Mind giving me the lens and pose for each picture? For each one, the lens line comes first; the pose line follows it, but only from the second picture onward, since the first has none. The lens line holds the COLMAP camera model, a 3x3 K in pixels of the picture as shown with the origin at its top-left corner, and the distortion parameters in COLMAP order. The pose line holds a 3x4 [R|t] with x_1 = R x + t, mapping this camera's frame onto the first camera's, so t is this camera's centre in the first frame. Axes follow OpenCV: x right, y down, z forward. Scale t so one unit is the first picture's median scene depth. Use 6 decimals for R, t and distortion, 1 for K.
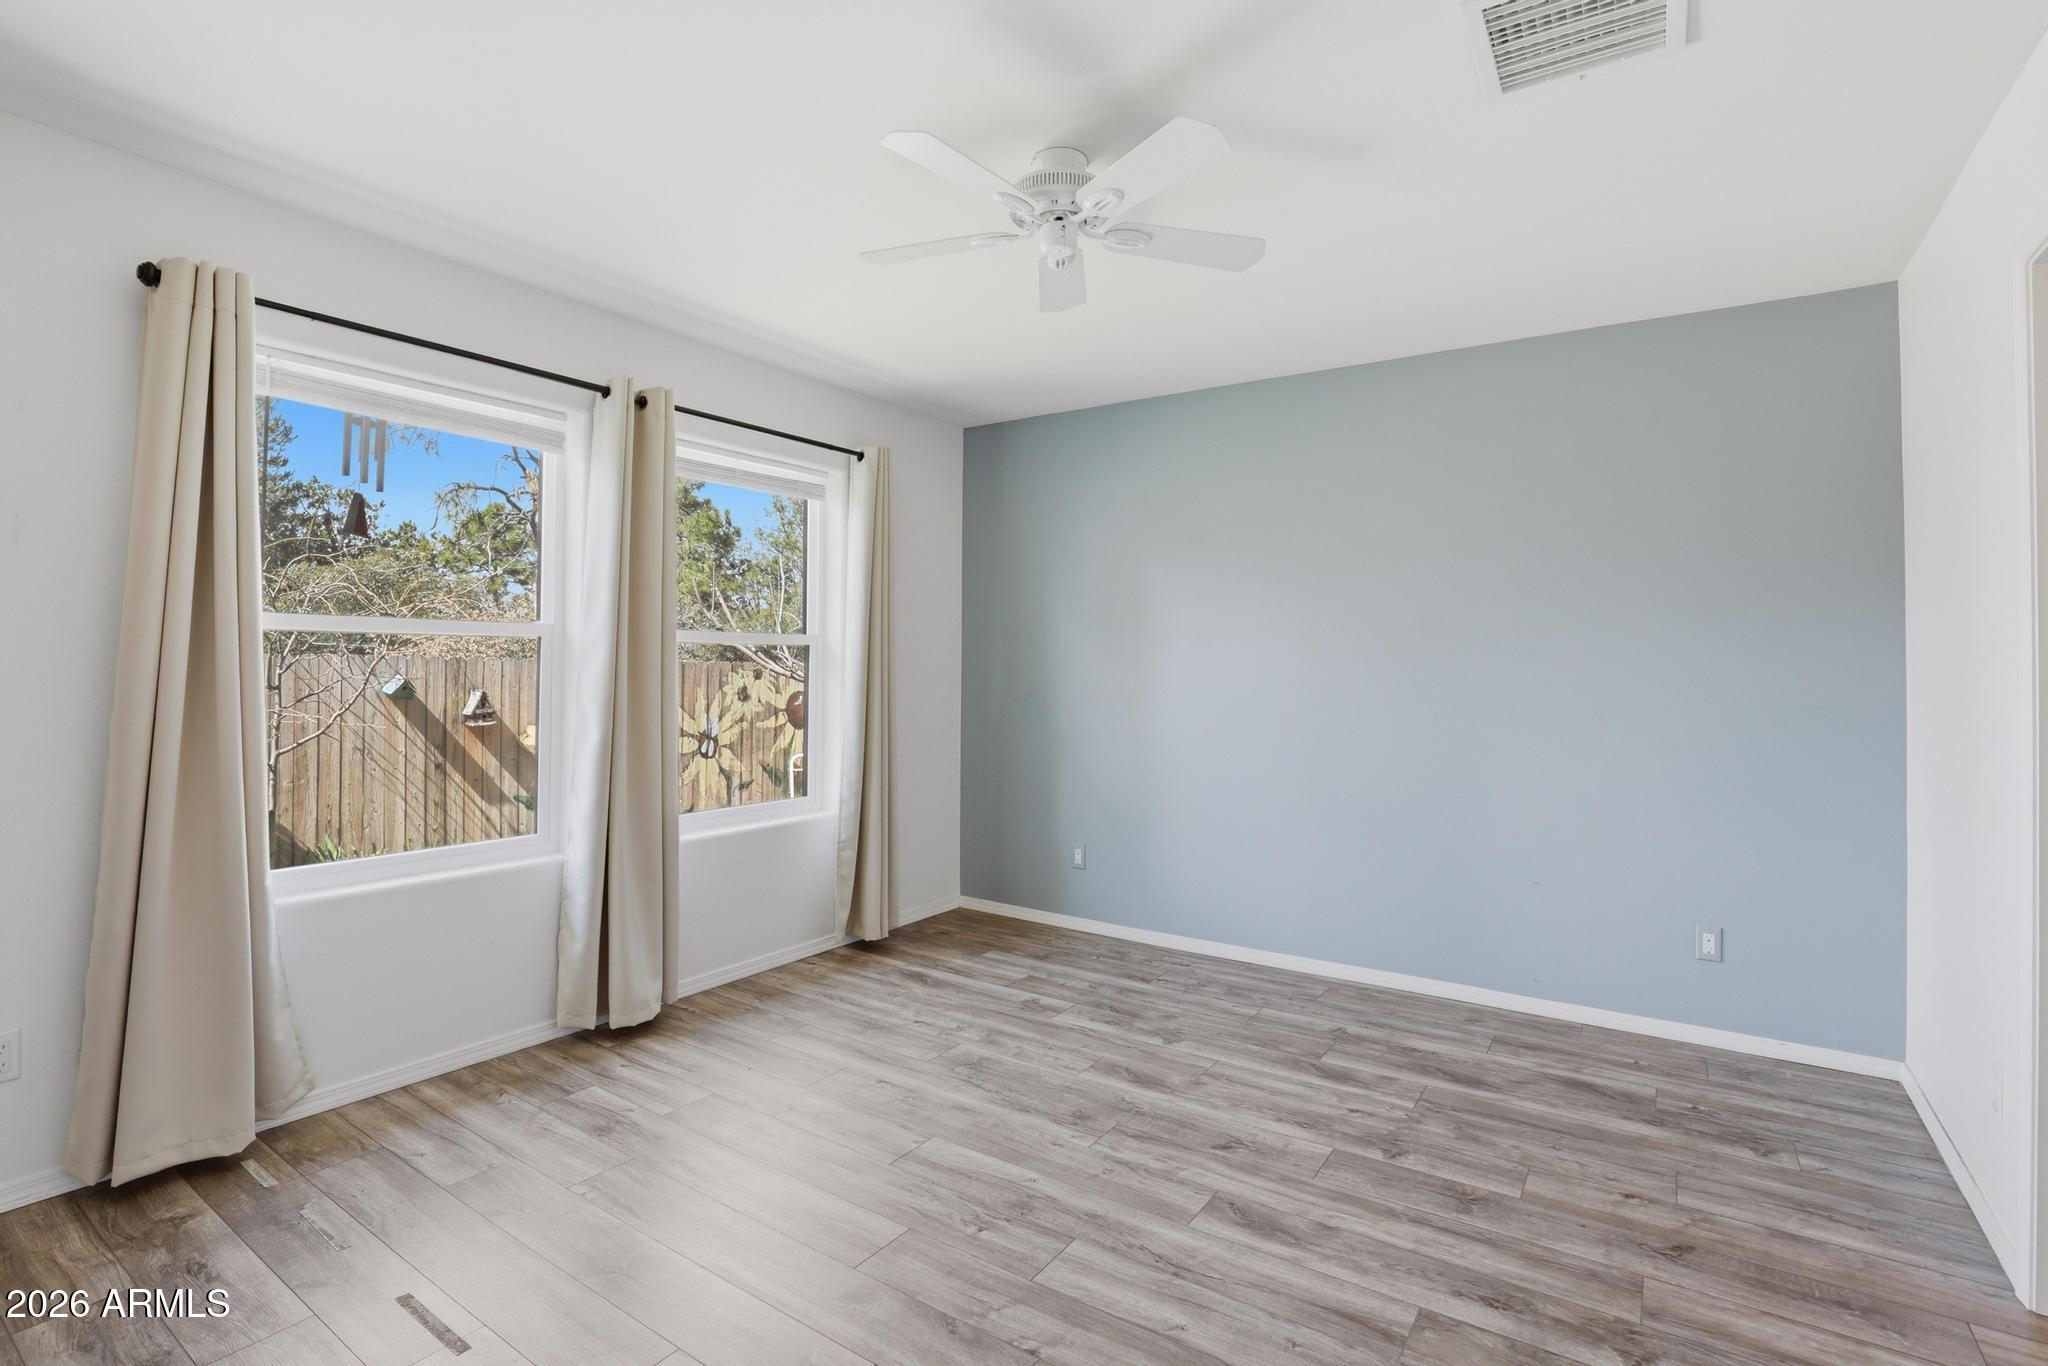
lens RADIAL K [[965.6, 0, 1022.9], [0, 965.6, 672.6], [0, 0, 1]] dist [-0.032591, 0.004112]
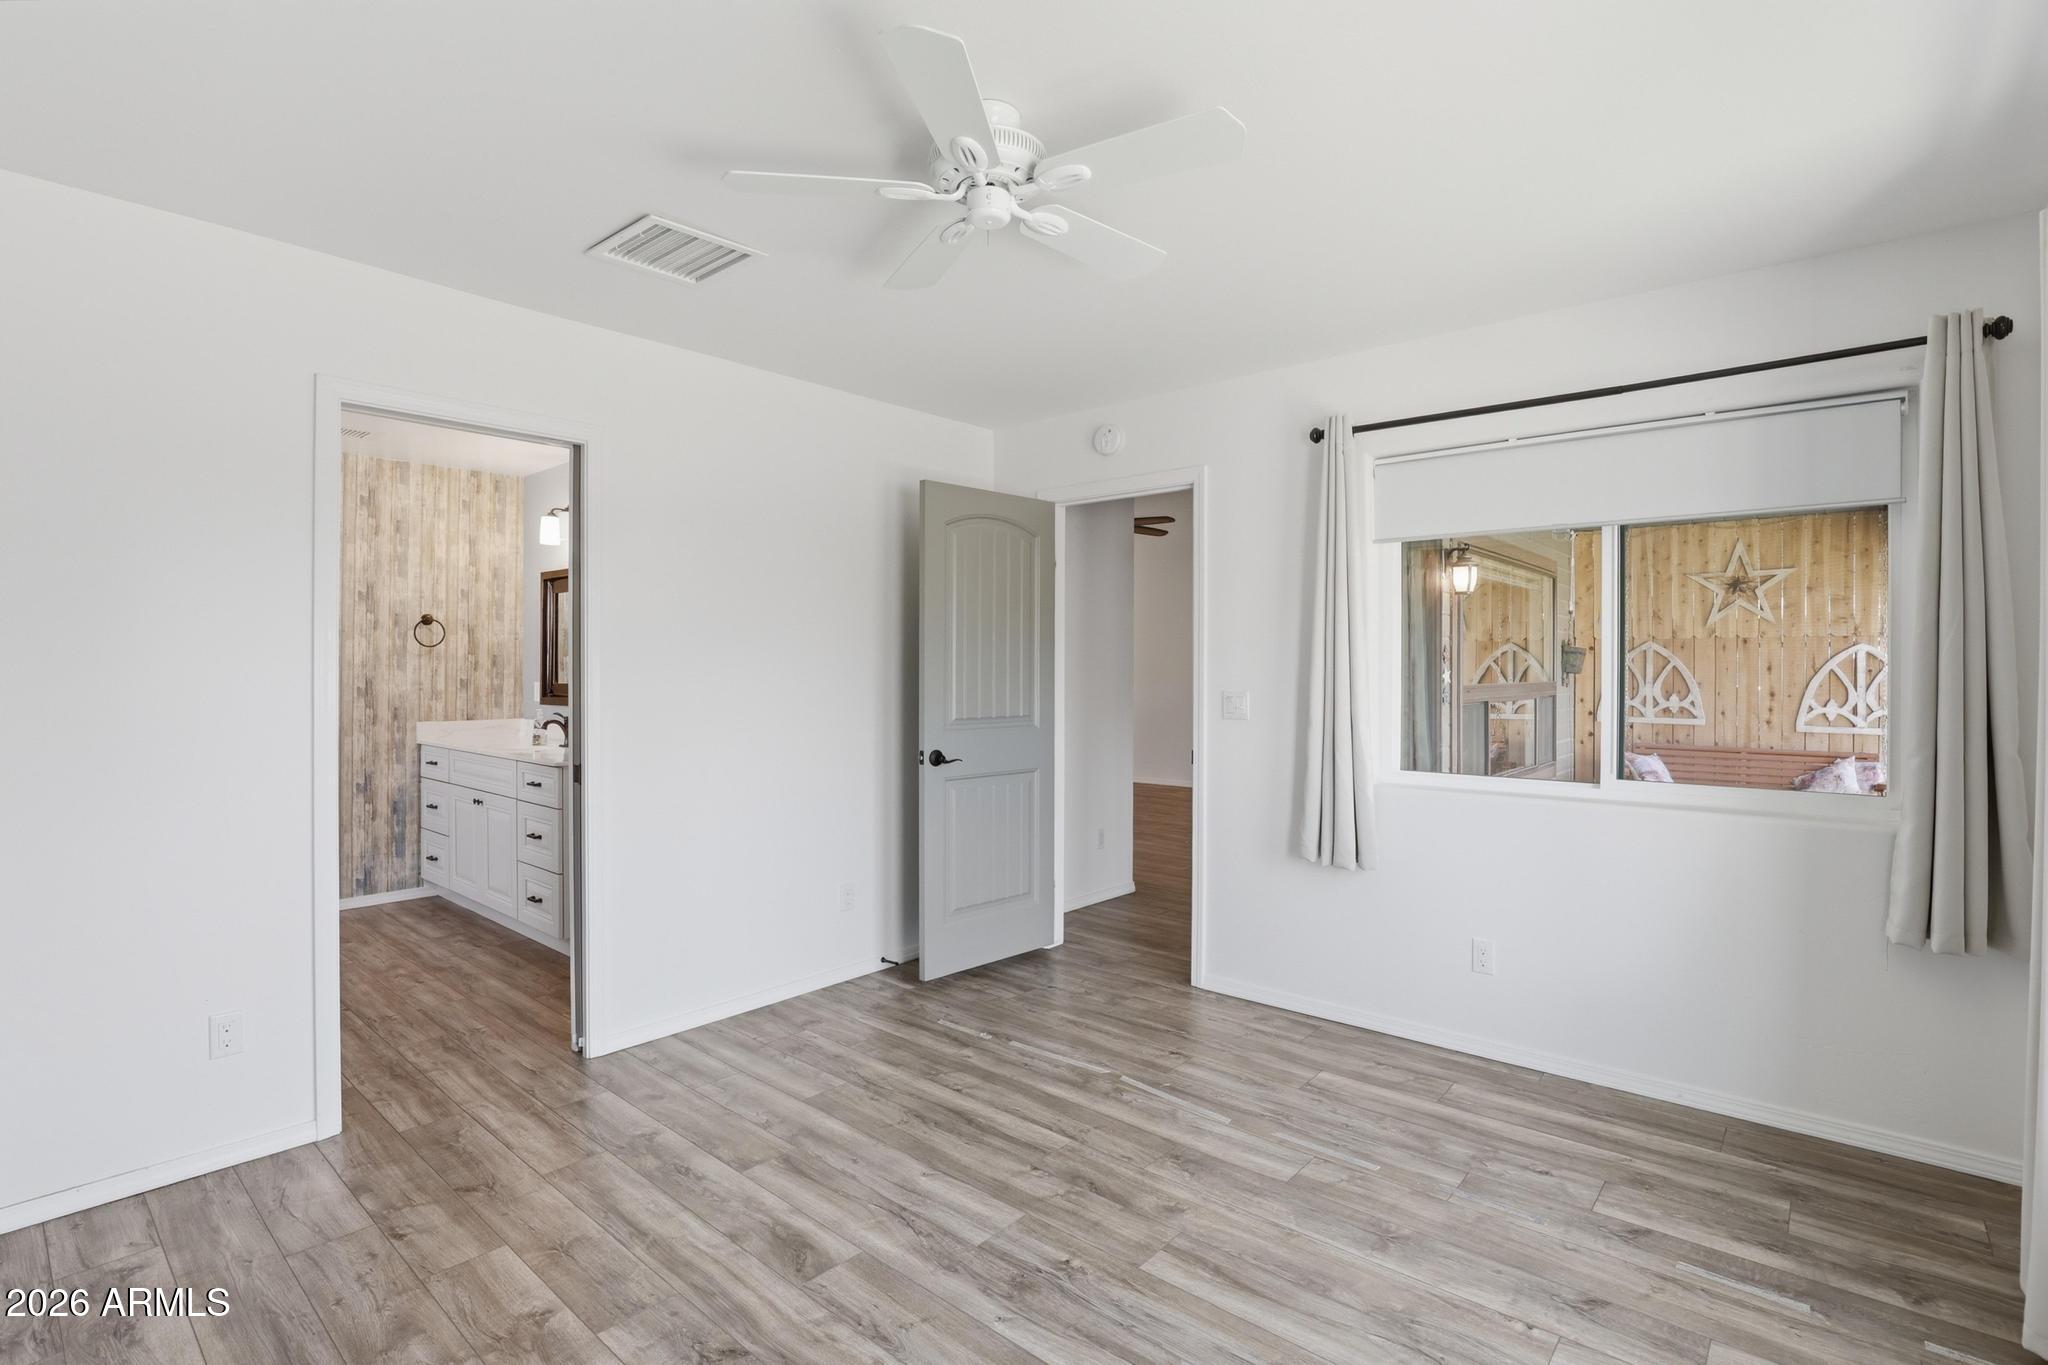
lens RADIAL K [[965.6, 0, 1023.1], [0, 965.6, 668.9], [0, 0, 1]] dist [-0.032591, 0.004112]
pose [[-0.992935, -0.012249, 0.118029, -0.107821], [-0.011406, 0.999904, 0.007819, -0.046315], [-0.118114, 0.006417, -0.992979, 1.976881]]
